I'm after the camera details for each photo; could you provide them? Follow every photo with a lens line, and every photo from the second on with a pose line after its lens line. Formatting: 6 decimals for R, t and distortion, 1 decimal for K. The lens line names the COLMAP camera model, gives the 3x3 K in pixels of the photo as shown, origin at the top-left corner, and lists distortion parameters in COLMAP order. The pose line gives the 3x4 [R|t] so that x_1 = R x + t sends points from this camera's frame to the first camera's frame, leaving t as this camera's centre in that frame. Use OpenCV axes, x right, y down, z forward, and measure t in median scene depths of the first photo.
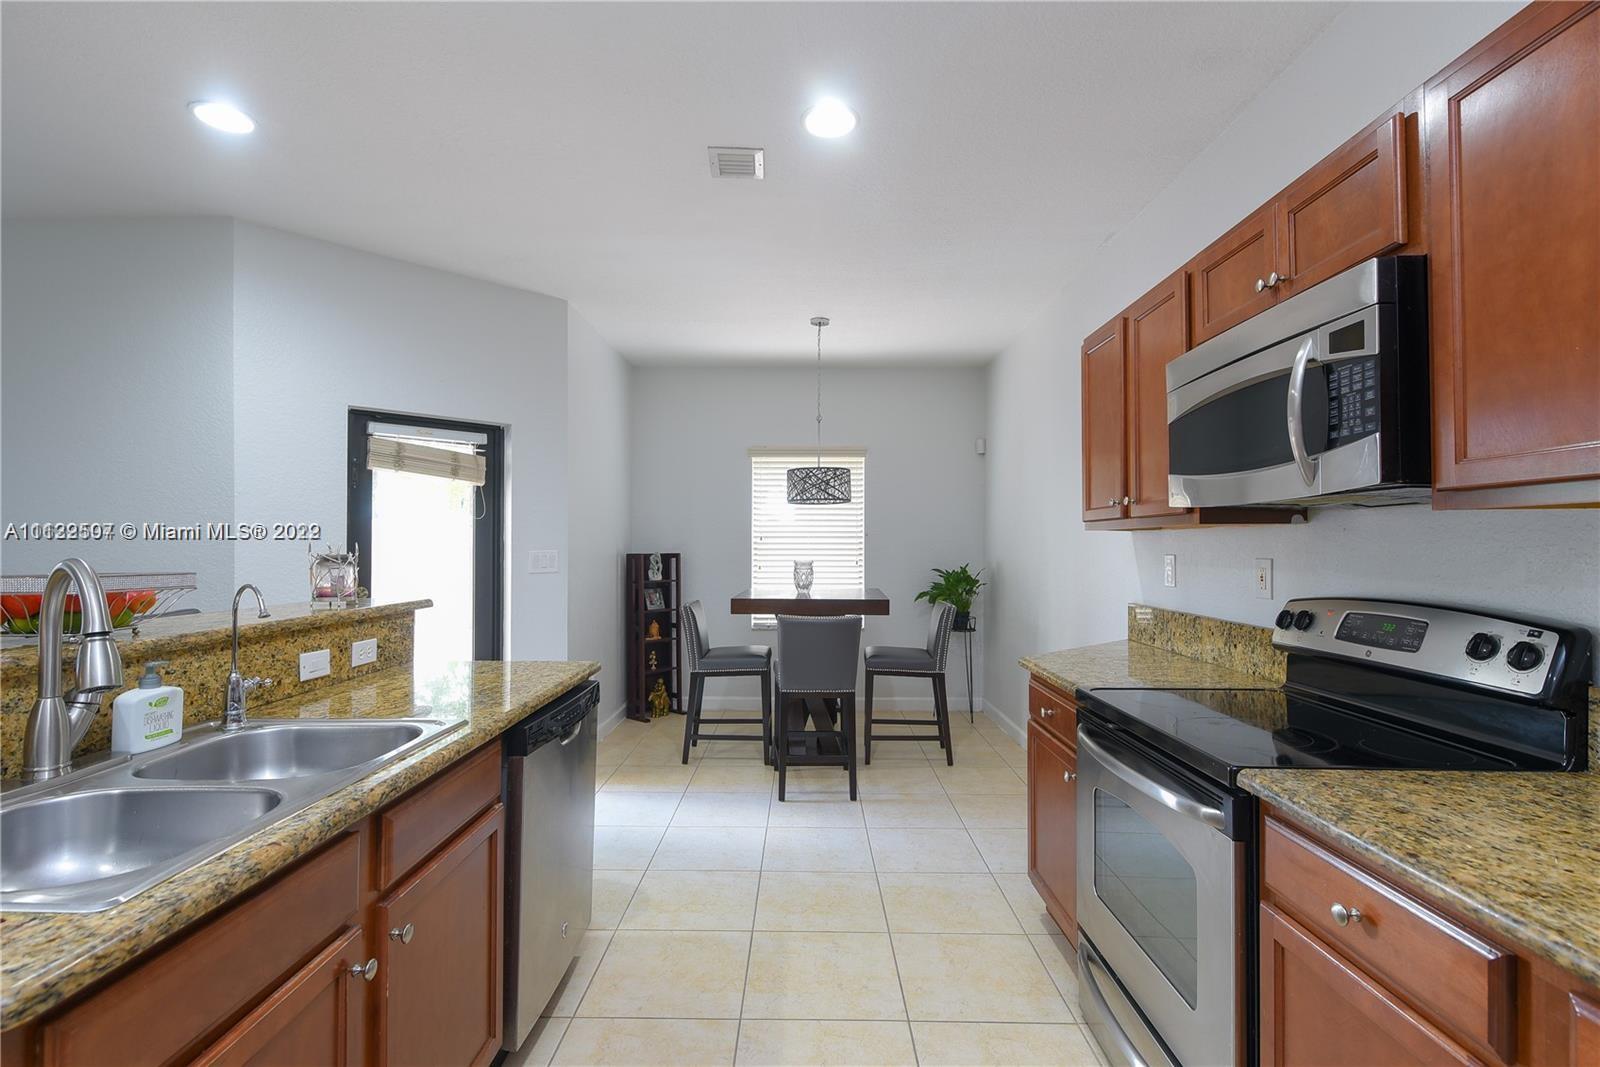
lens RADIAL K [[729.1, 0, 800.0], [0, 729.1, 533.5], [0, 0, 1]] dist [0.007348, 0.000013]
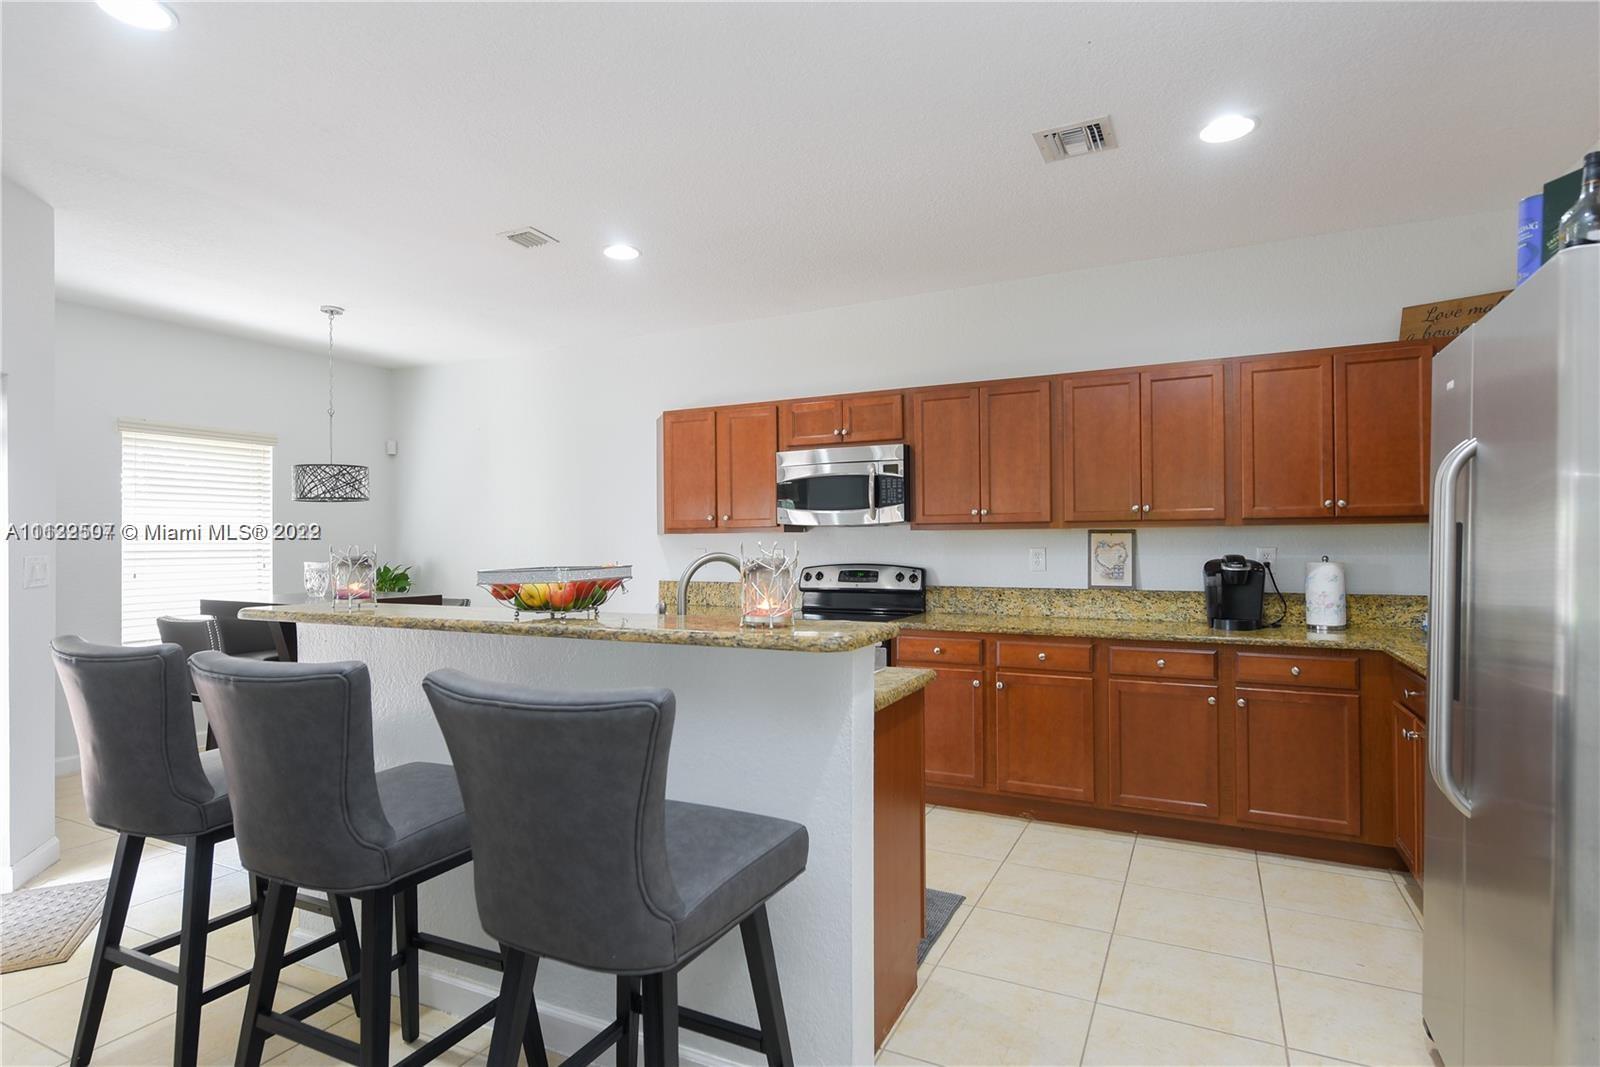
lens RADIAL K [[822.7, 0, 800.0], [0, 822.7, 533.5], [0, 0, 1]] dist [0.003716, 0.000885]
pose [[0.437233, 0.006546, 0.899325, -1.498080], [-0.008680, 0.999958, -0.003058, -0.003221], [-0.899306, -0.006469, 0.437271, -0.045770]]
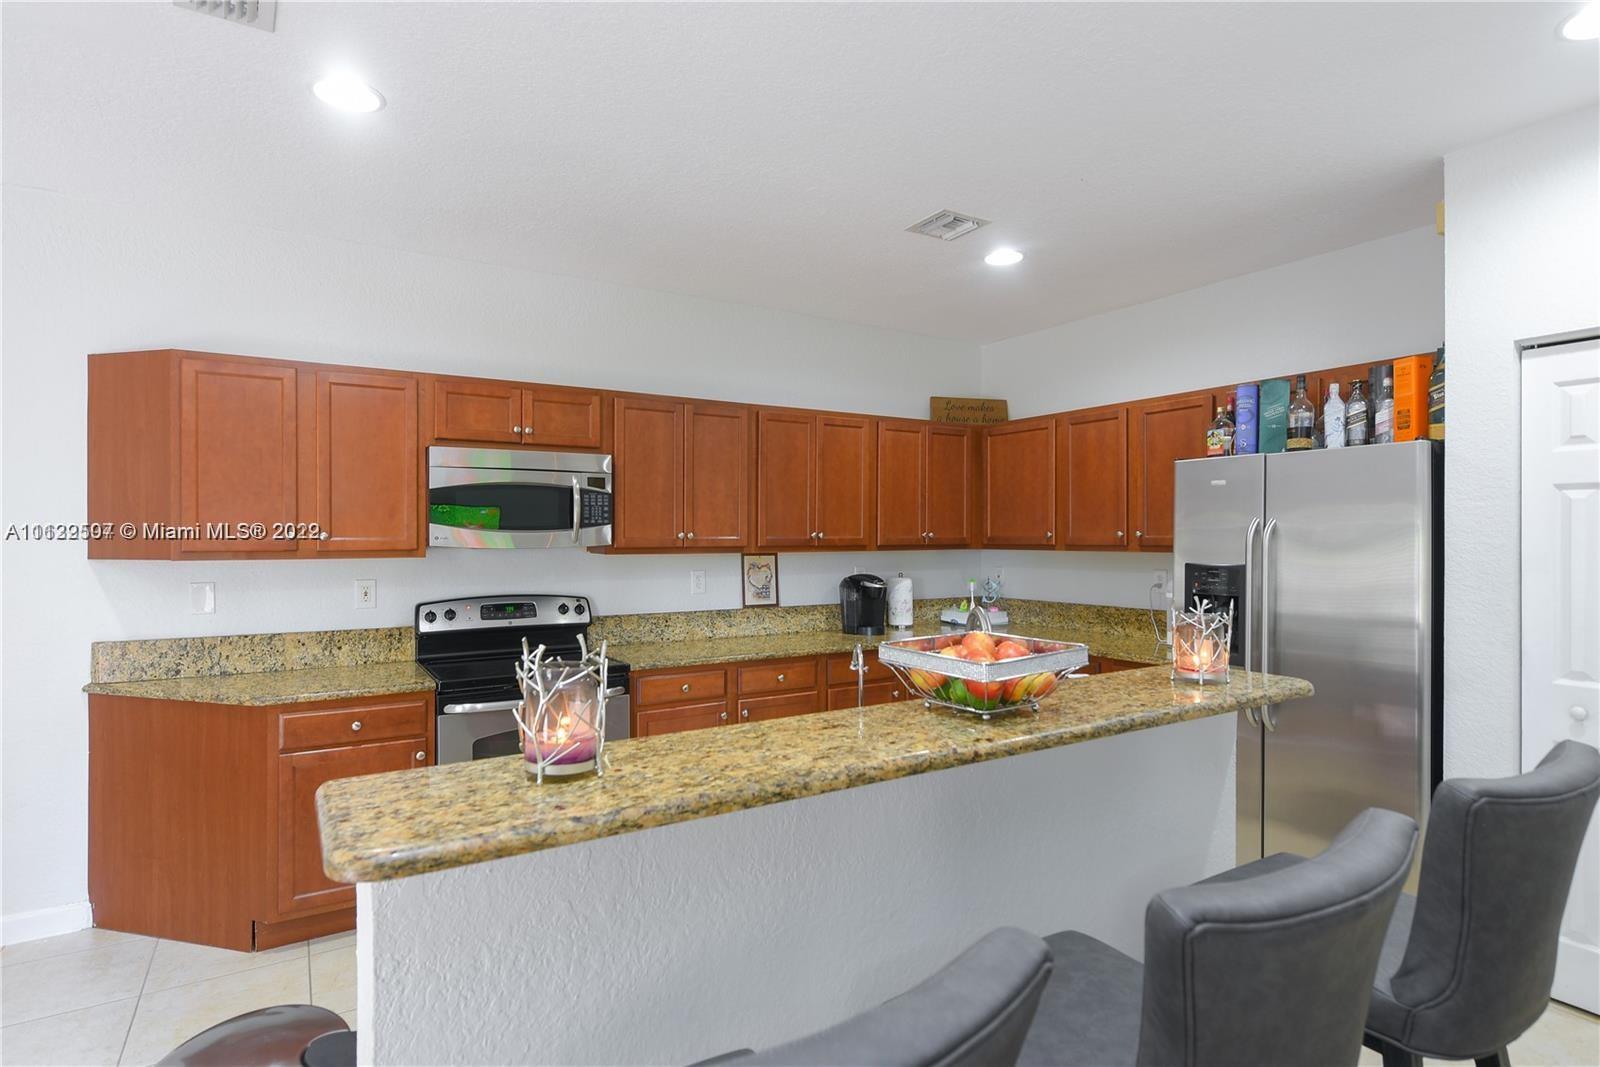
lens RADIAL K [[822.7, 0, 800.0], [0, 822.7, 533.5], [0, 0, 1]] dist [0.003716, 0.000885]
pose [[-0.534260, -0.000111, 0.845320, -1.244580], [-0.015287, 0.999838, -0.009530, -0.056694], [-0.845182, -0.018013, -0.534175, 1.244649]]
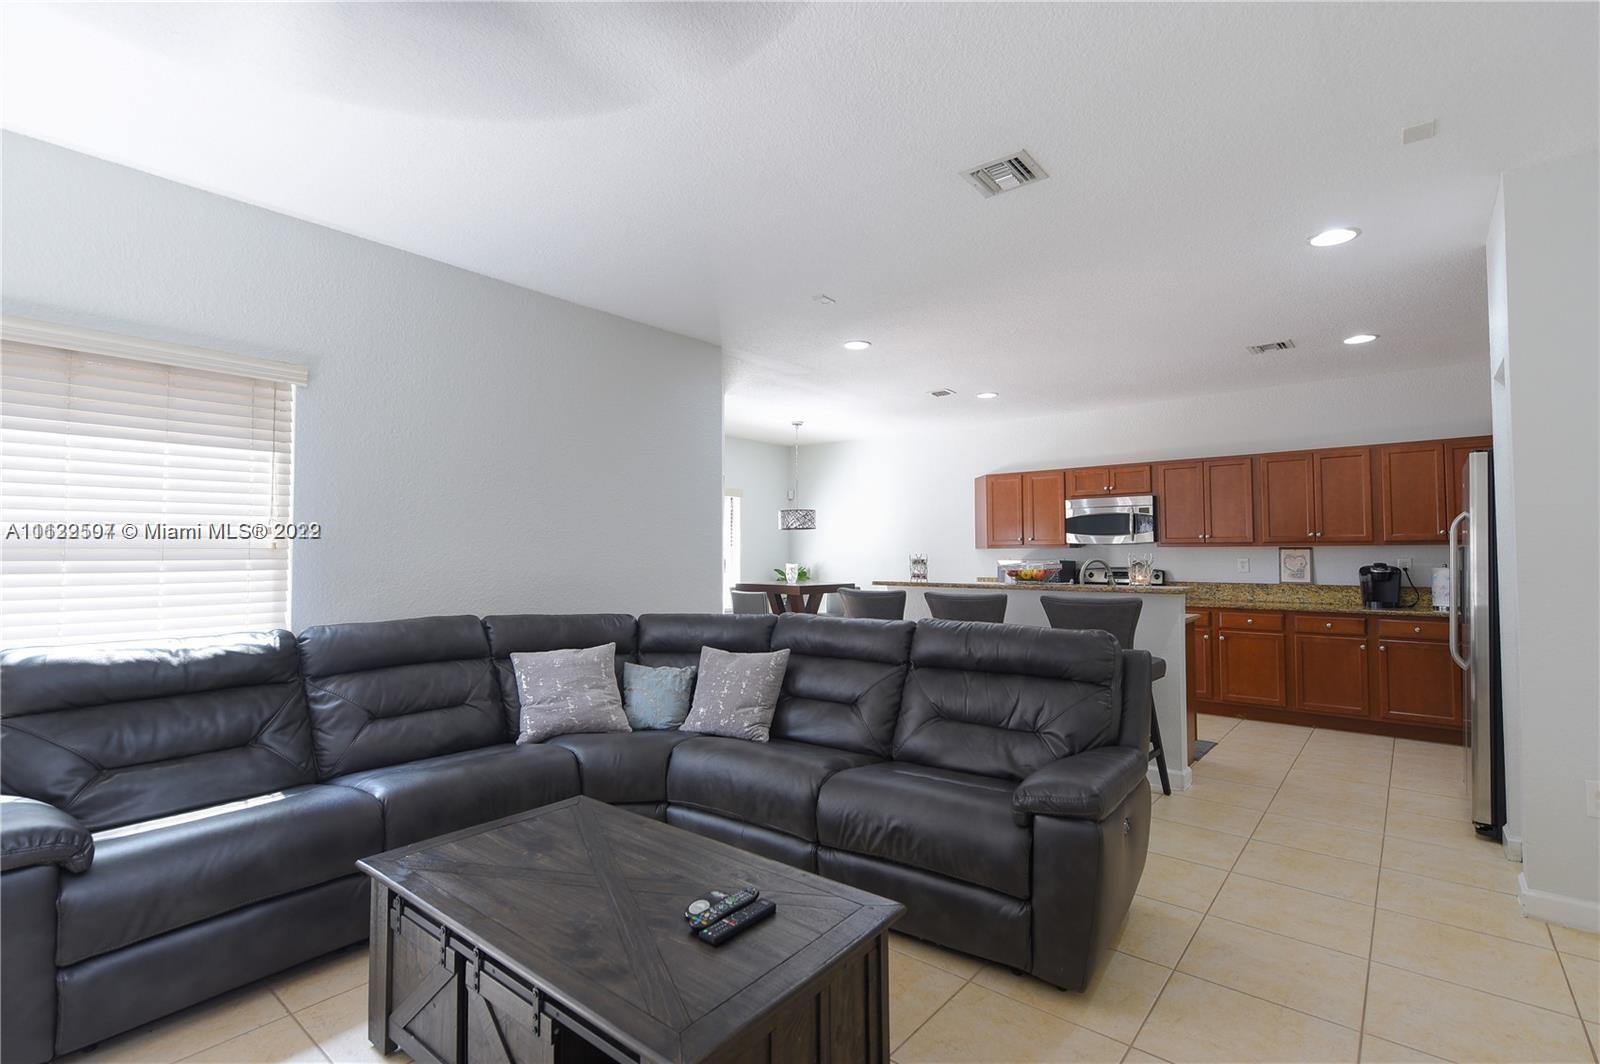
lens RADIAL K [[729.1, 0, 800.0], [0, 729.1, 532.0], [0, 0, 1]] dist [0.007348, 0.000013]
pose [[0.635672, 0.023241, 0.771610, -2.833511], [-0.010712, 0.999716, -0.021287, -0.002476], [-0.771885, 0.005266, 0.635740, -0.178035]]
